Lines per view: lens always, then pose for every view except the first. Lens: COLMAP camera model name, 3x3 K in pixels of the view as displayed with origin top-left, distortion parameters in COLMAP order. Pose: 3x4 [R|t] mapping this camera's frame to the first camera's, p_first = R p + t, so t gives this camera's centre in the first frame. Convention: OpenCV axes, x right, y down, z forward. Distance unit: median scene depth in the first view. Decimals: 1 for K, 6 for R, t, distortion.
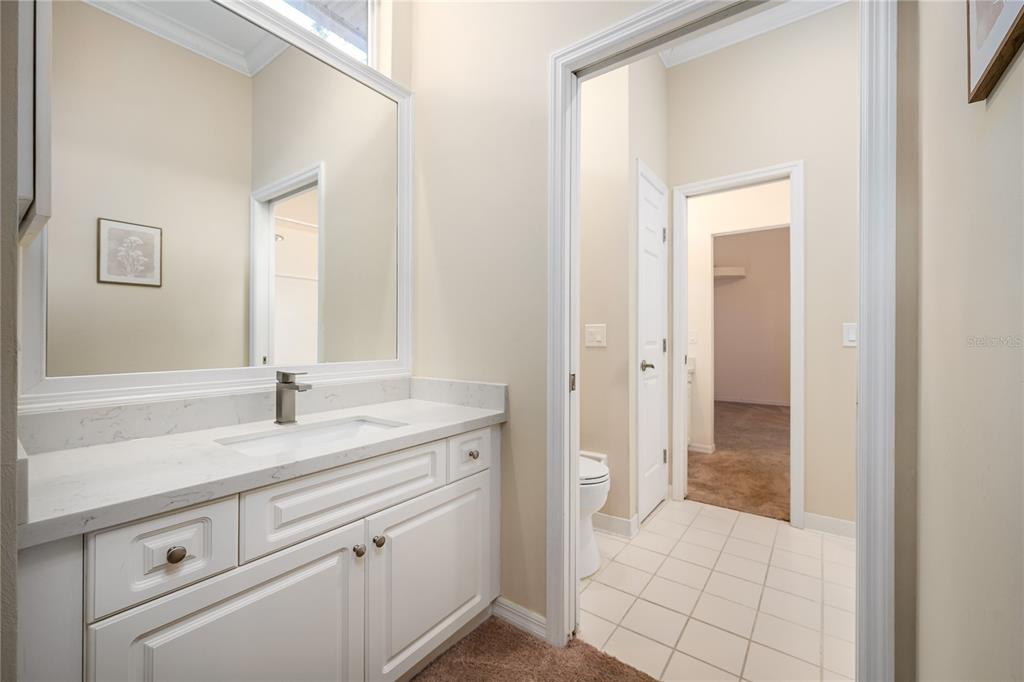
lens RADIAL K [[416.4, 0, 518.2], [0, 416.4, 338.6], [0, 0, 1]] dist [-0.000299, 0.000082]
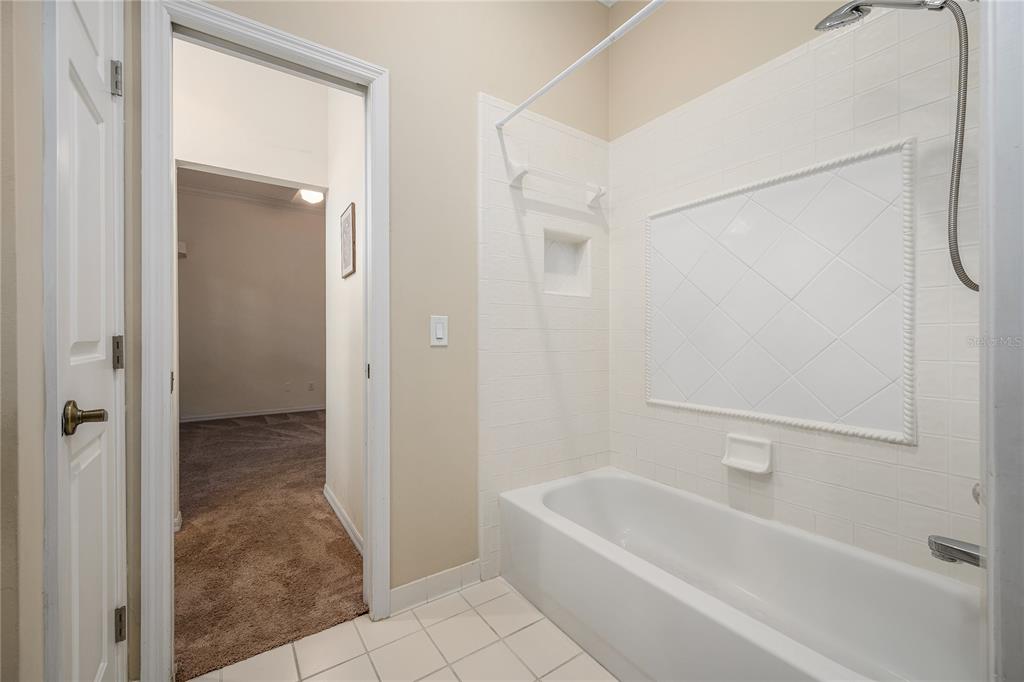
lens RADIAL K [[416.4, 0, 517.0], [0, 416.4, 339.9], [0, 0, 1]] dist [-0.000299, 0.000082]
pose [[0.329728, -0.008232, 0.944040, 0.082640], [0.000098, 0.999962, 0.008686, 0.000605], [-0.944076, -0.002771, 0.329717, 0.420122]]
